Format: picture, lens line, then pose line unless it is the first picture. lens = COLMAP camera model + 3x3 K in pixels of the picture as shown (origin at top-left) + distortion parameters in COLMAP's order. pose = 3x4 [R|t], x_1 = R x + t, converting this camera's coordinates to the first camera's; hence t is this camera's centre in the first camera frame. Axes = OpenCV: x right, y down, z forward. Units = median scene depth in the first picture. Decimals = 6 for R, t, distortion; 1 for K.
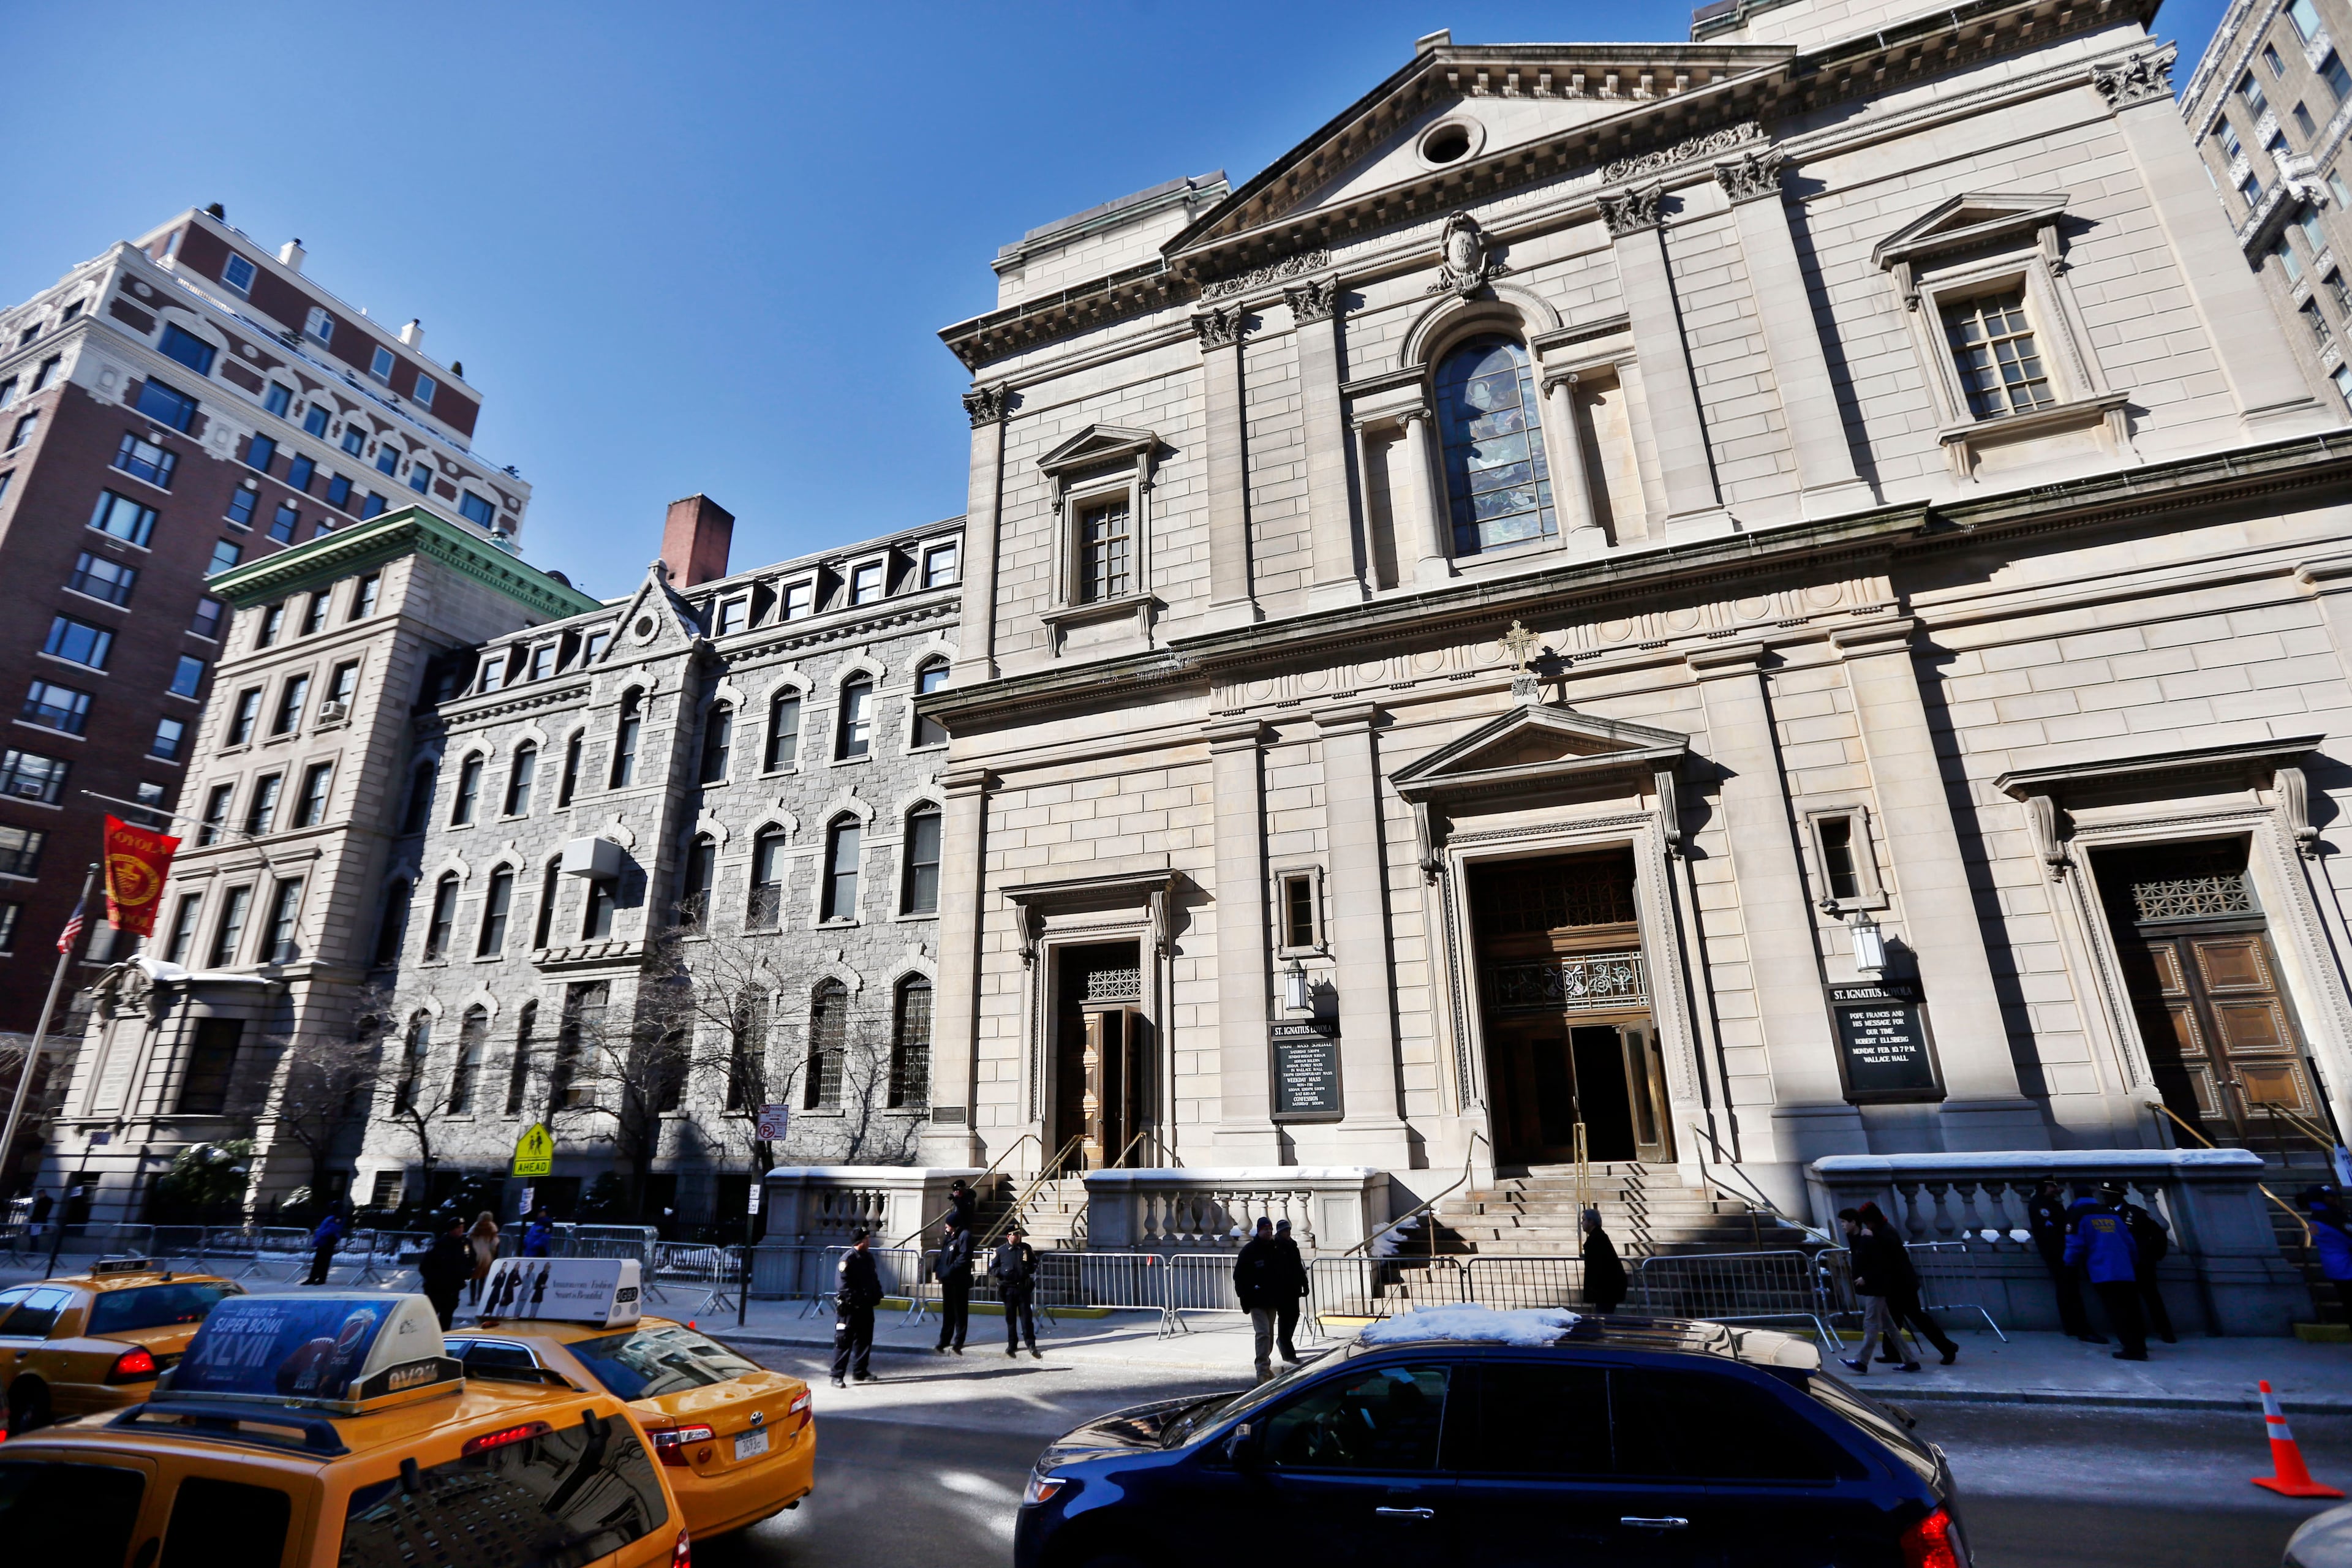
lens RADIAL K [[1064.2, 0, 1176.0], [0, 1064.2, 784.0], [0, 0, 1]] dist [-0.061656, 0.021095]
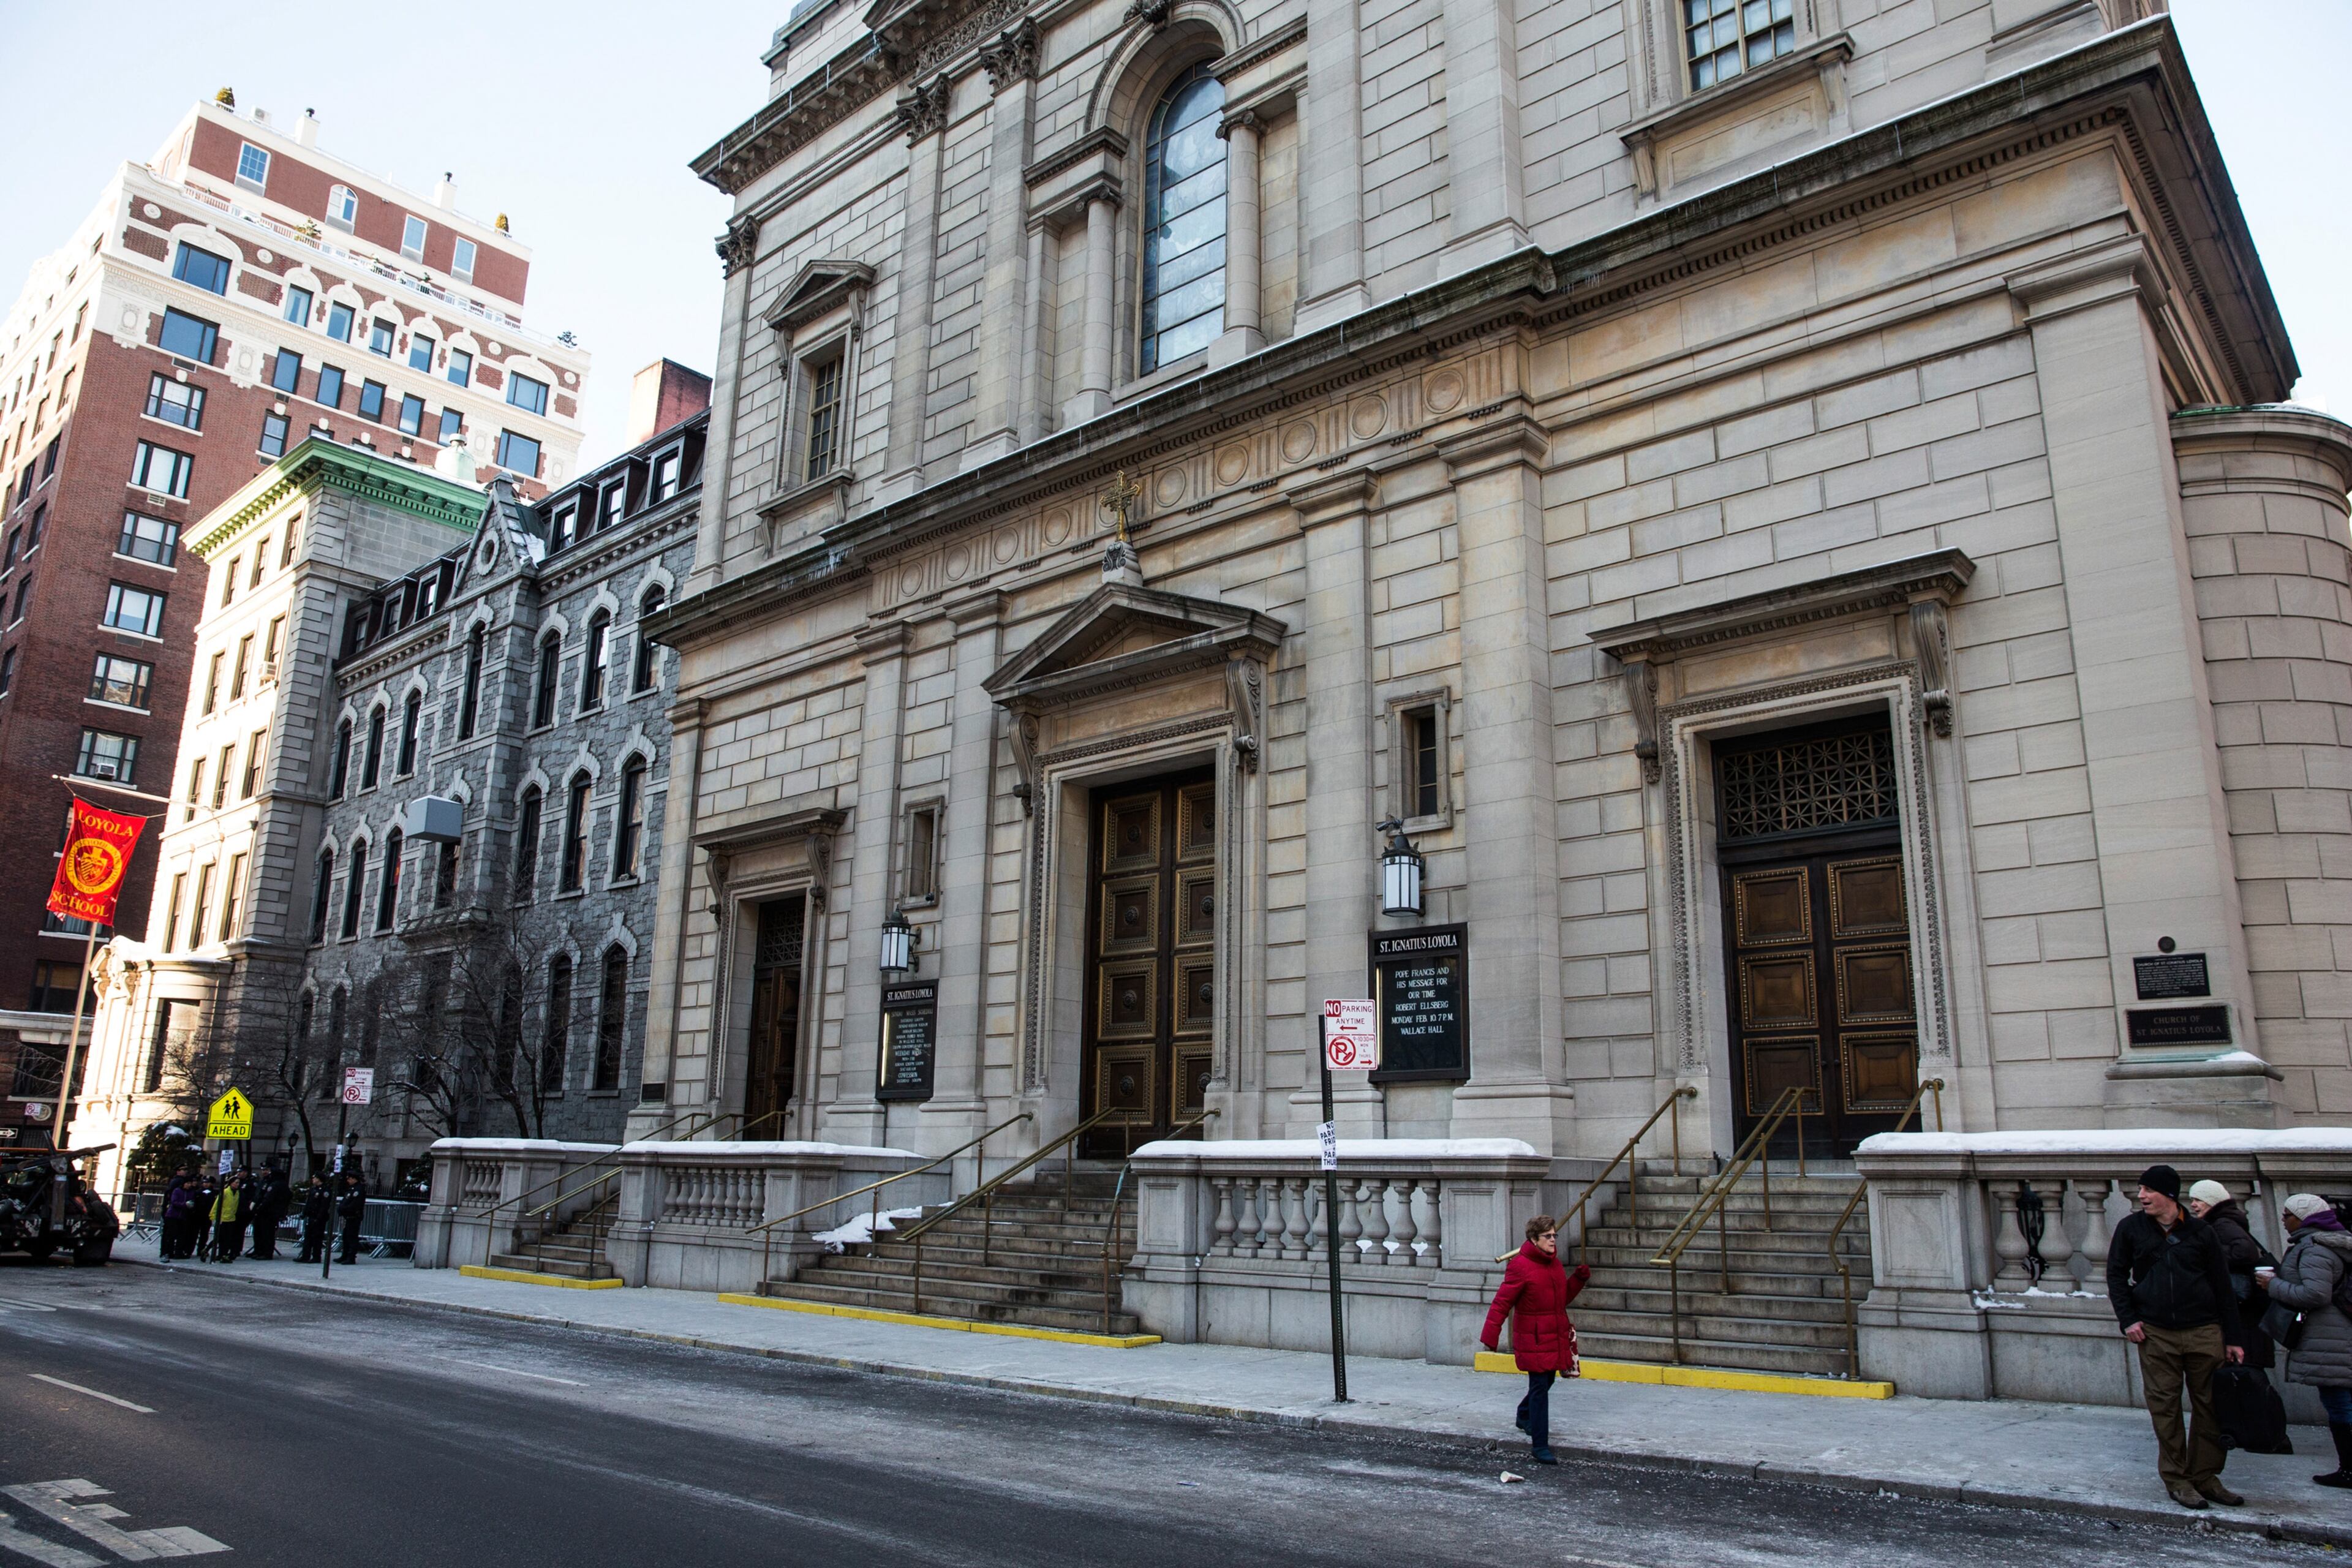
lens RADIAL K [[1554.0, 0, 1179.7], [0, 1554.0, 806.2], [0, 0, 1]] dist [-0.107686, 0.056089]
pose [[0.949430, -0.047984, -0.310291, 0.544241], [0.077934, 0.993341, 0.084851, -0.003170], [0.304153, -0.104742, 0.946847, -0.062121]]
